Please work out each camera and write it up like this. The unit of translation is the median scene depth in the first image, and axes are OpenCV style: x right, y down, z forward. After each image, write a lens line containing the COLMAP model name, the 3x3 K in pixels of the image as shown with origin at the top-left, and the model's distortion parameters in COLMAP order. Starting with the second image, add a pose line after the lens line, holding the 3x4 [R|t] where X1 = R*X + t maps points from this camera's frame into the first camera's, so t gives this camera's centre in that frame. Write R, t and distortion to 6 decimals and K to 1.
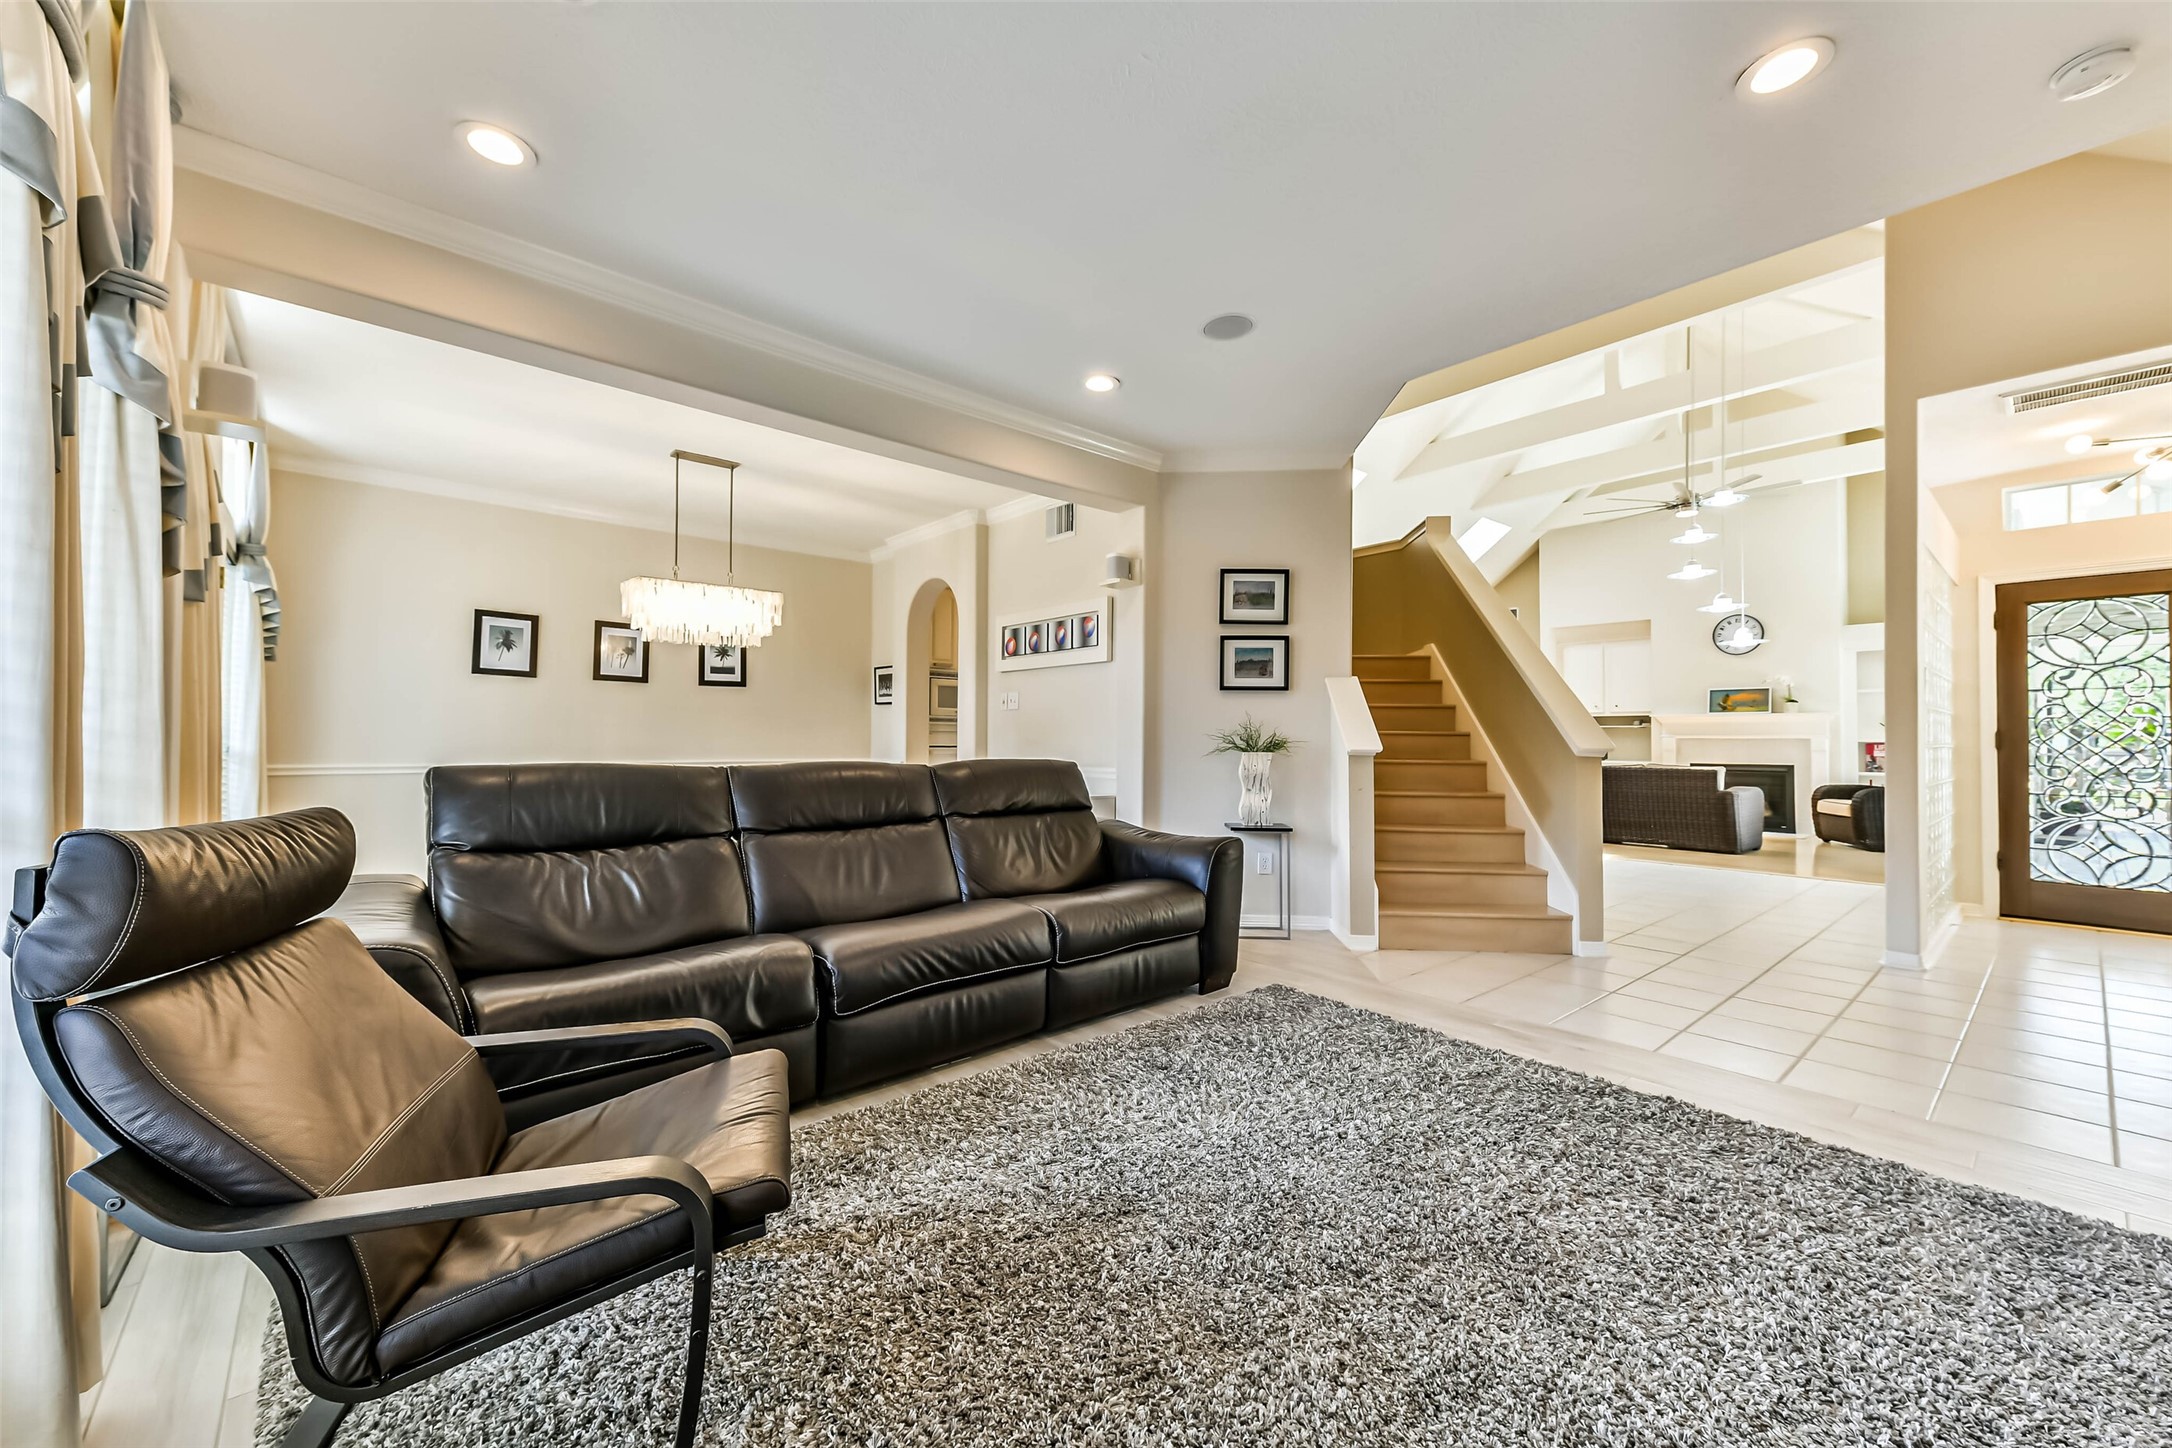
lens RADIAL K [[857.8, 0, 1086.8], [0, 857.8, 727.1], [0, 0, 1]] dist [0.023792, -0.004435]
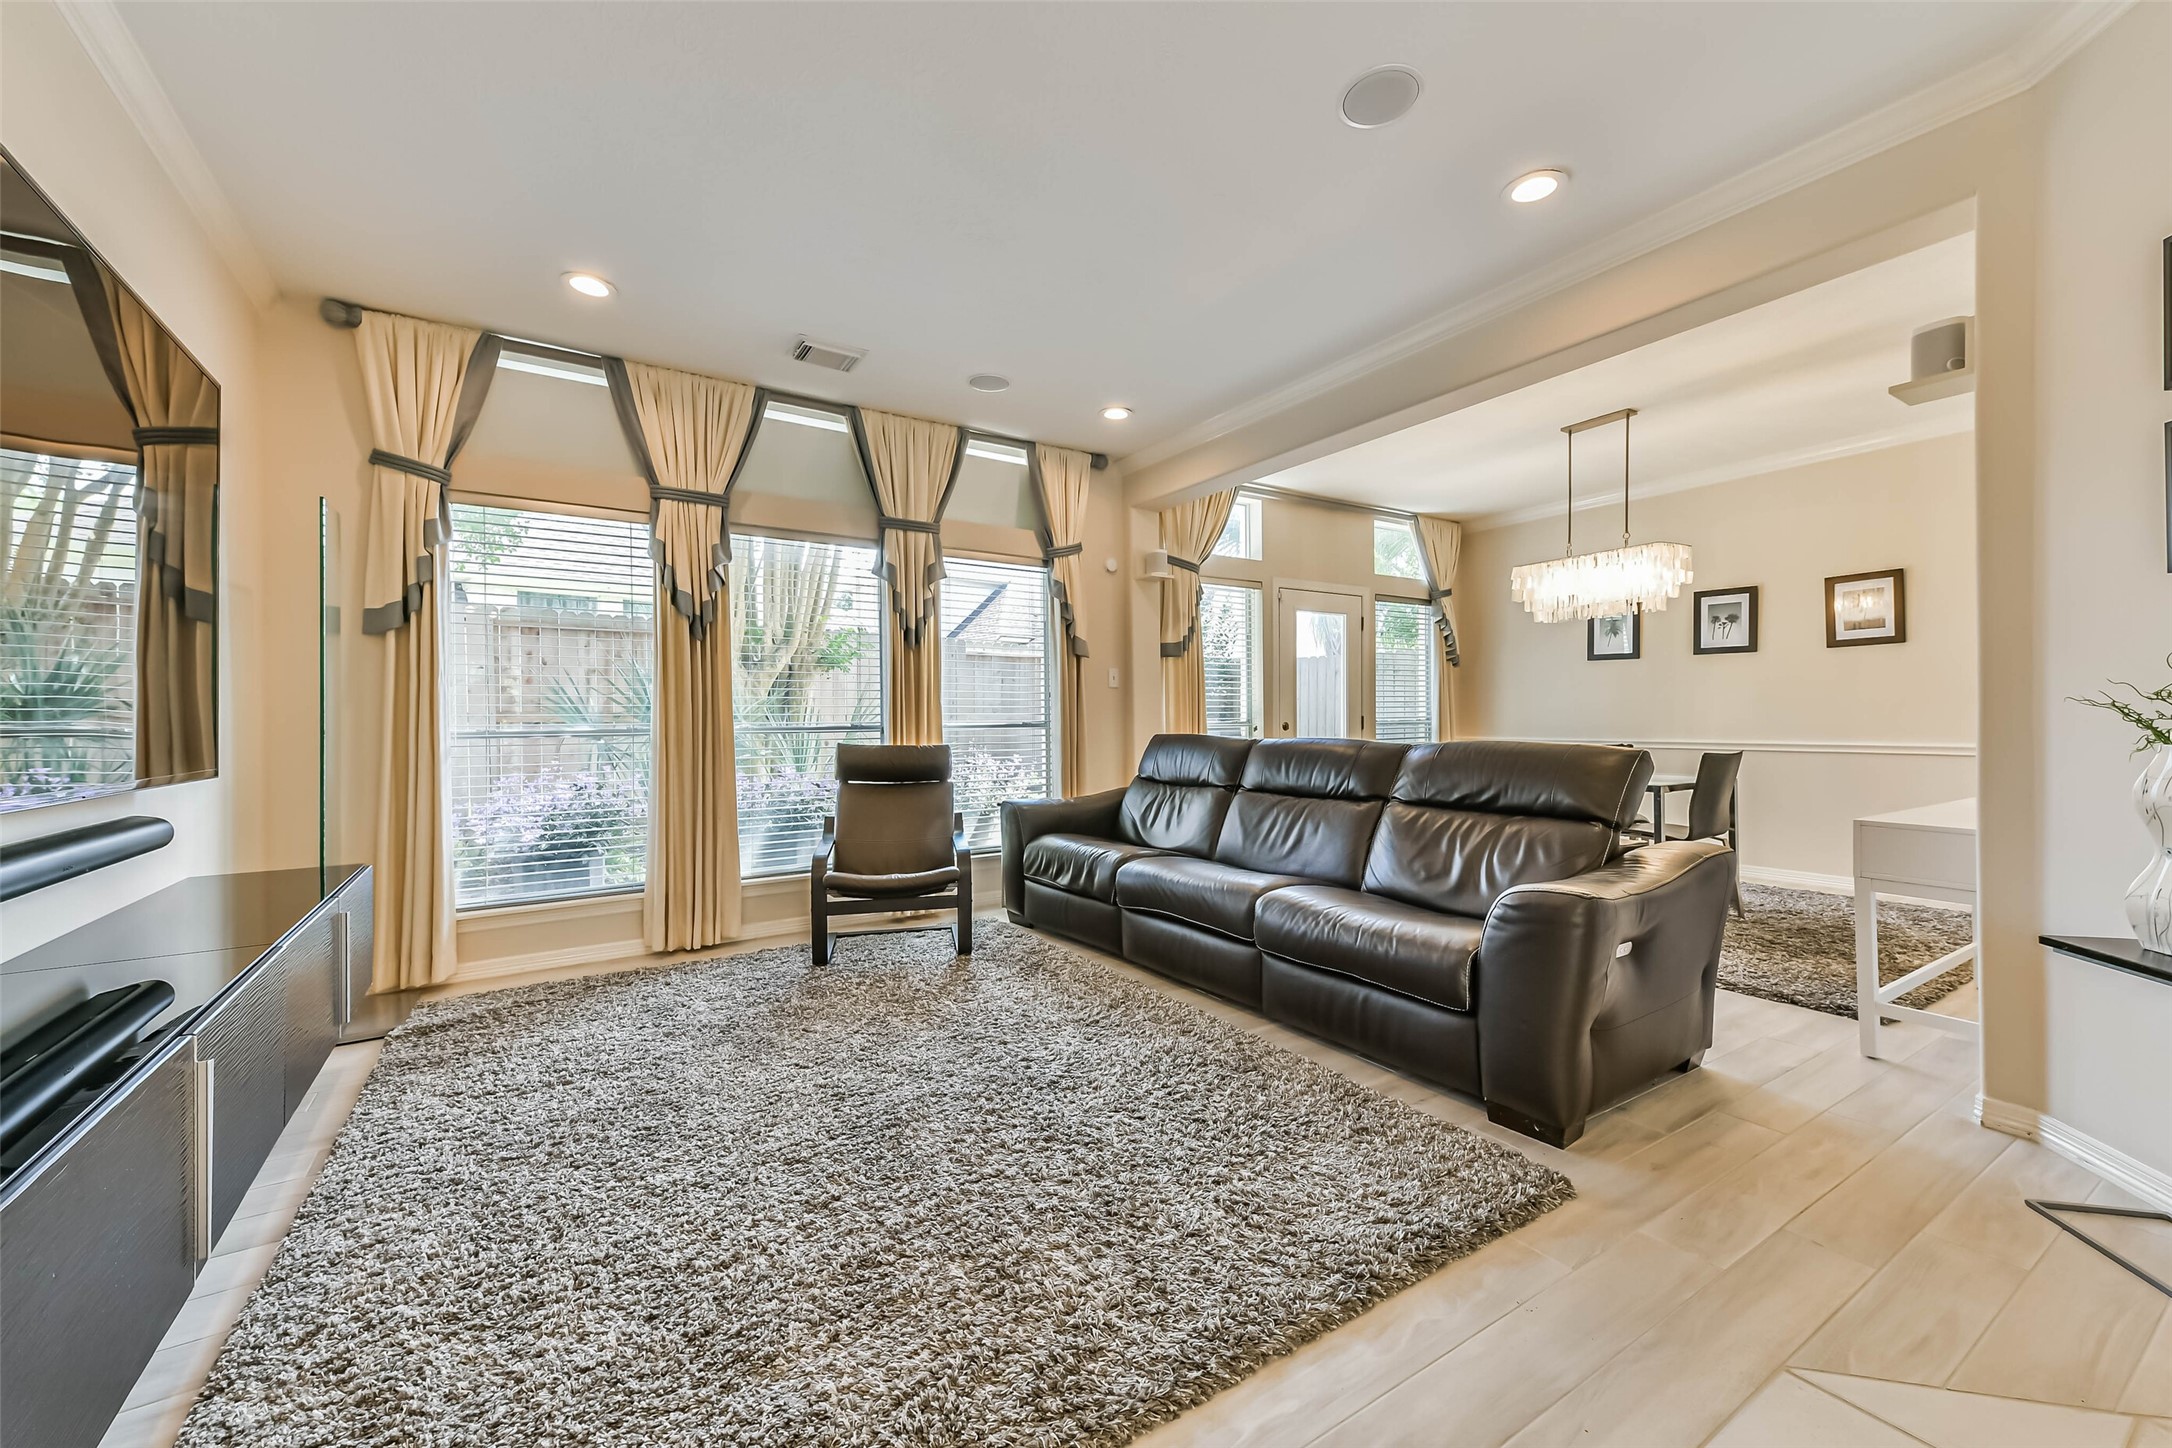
lens RADIAL K [[857.8, 0, 1098.0], [0, 857.8, 722.7], [0, 0, 1]] dist [0.023792, -0.004435]
pose [[-0.140878, 0.001856, -0.990025, 0.514876], [0.019754, 0.999804, -0.000937, 0.009792], [0.989830, -0.019689, -0.140887, 0.519207]]
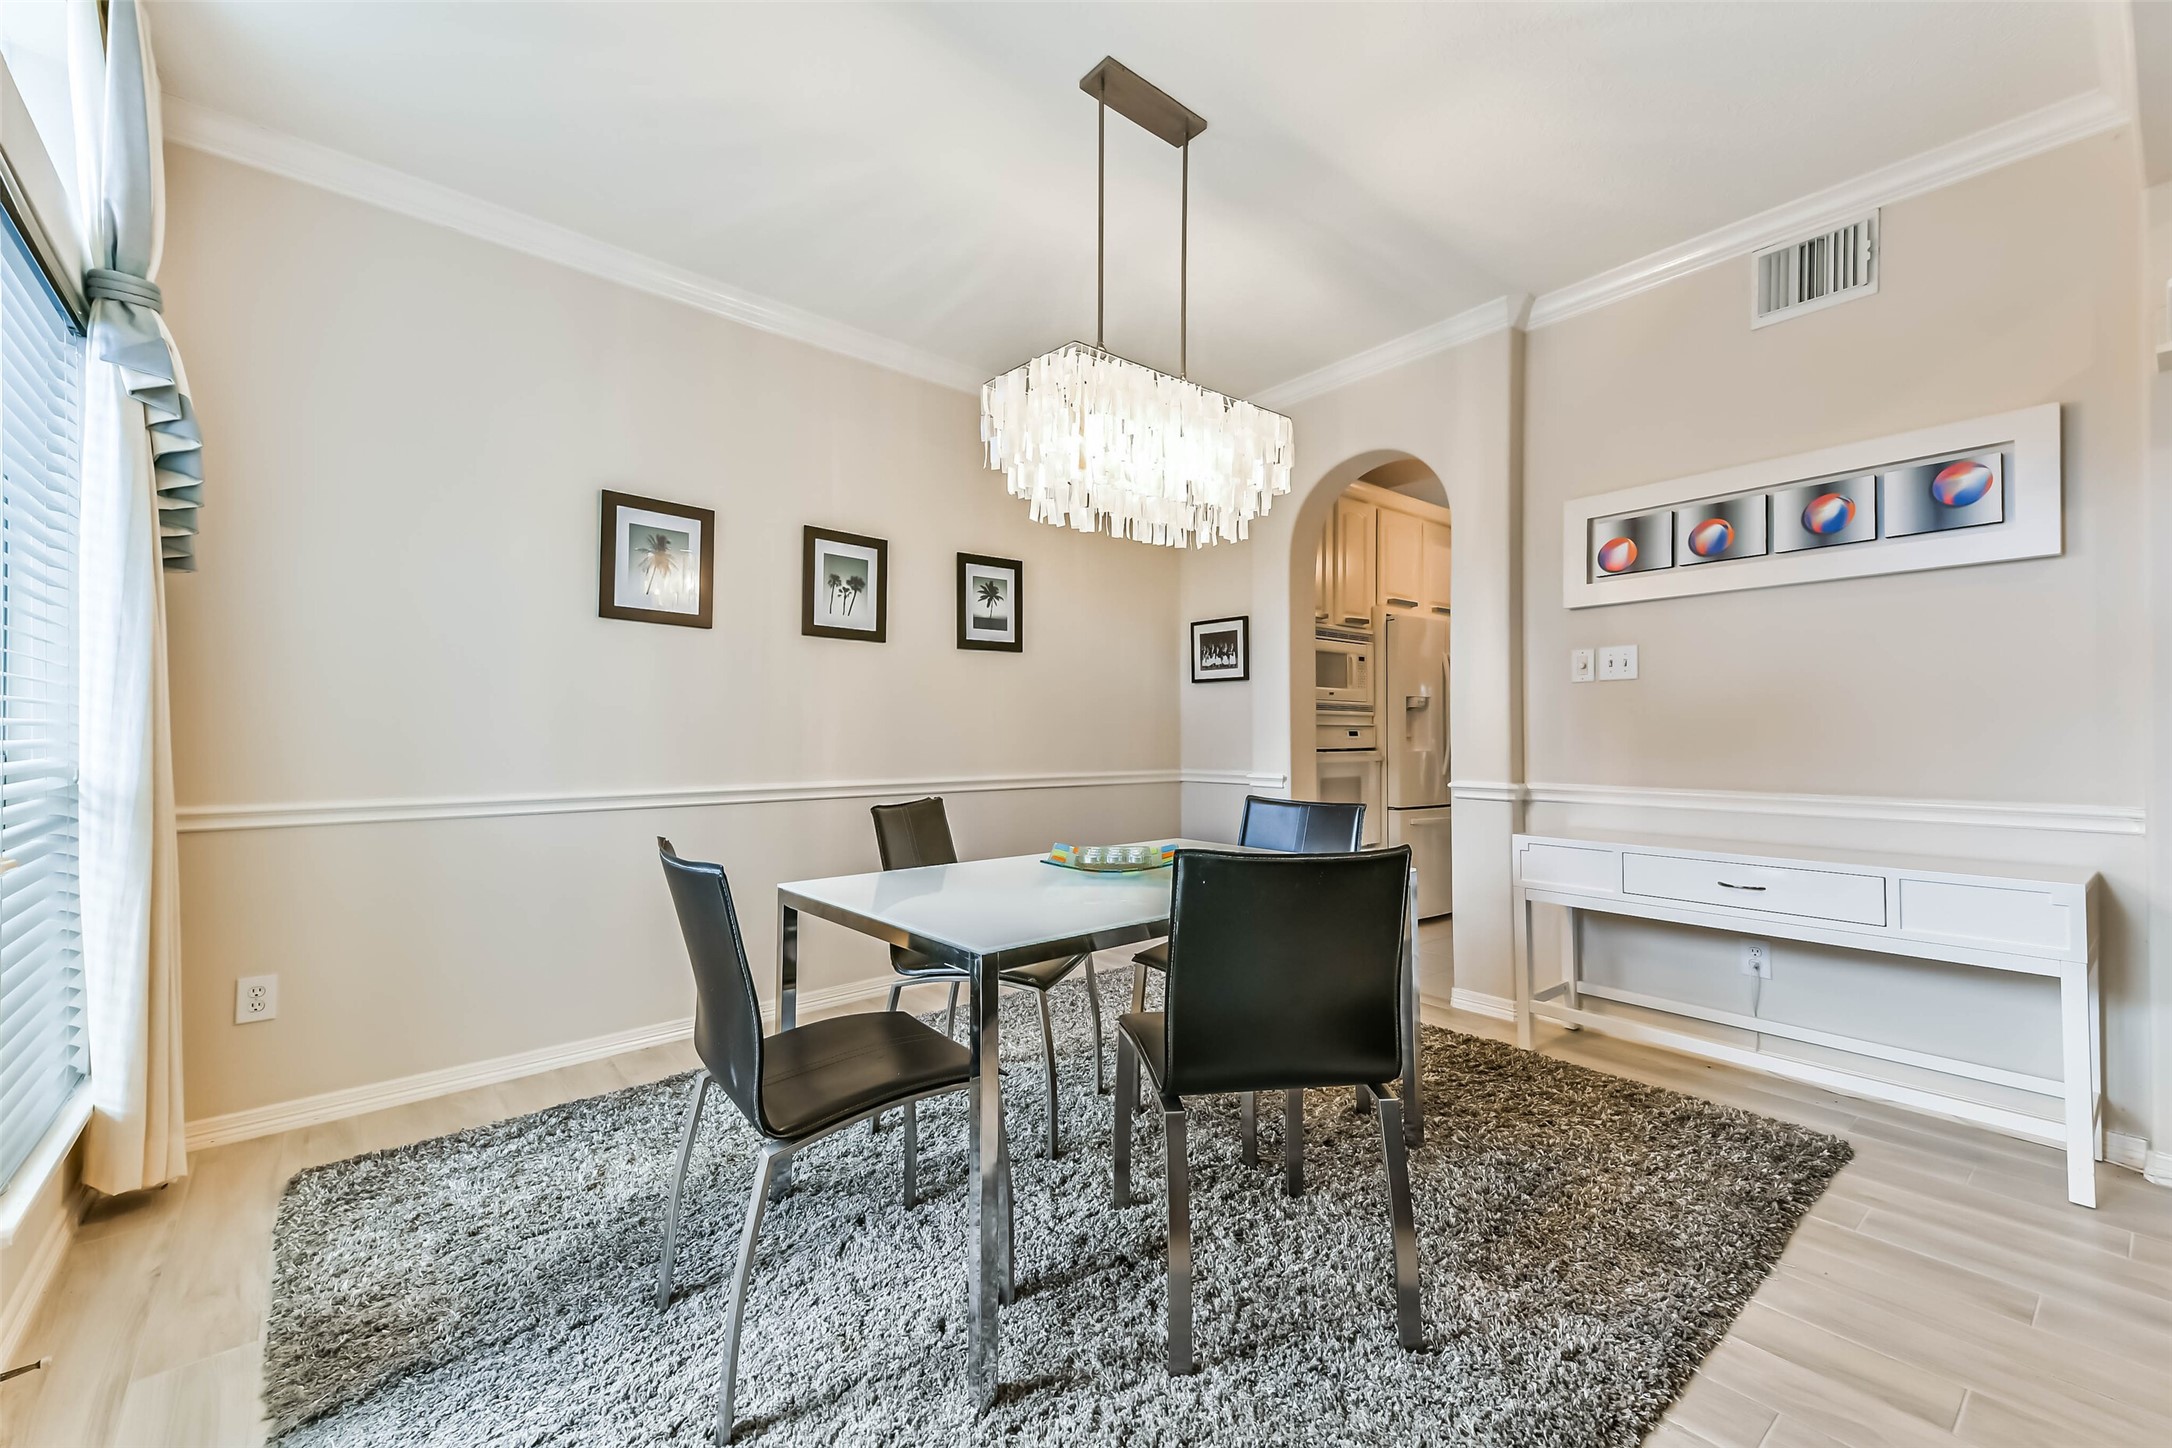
lens RADIAL K [[891.7, 0, 1075.6], [0, 891.7, 723.0], [0, 0, 1]] dist [0.030575, -0.002886]
pose [[0.999450, -0.010067, -0.031594, -0.413852], [0.010035, 0.999949, -0.001171, 0.002608], [0.031604, 0.000854, 0.999500, 0.483321]]
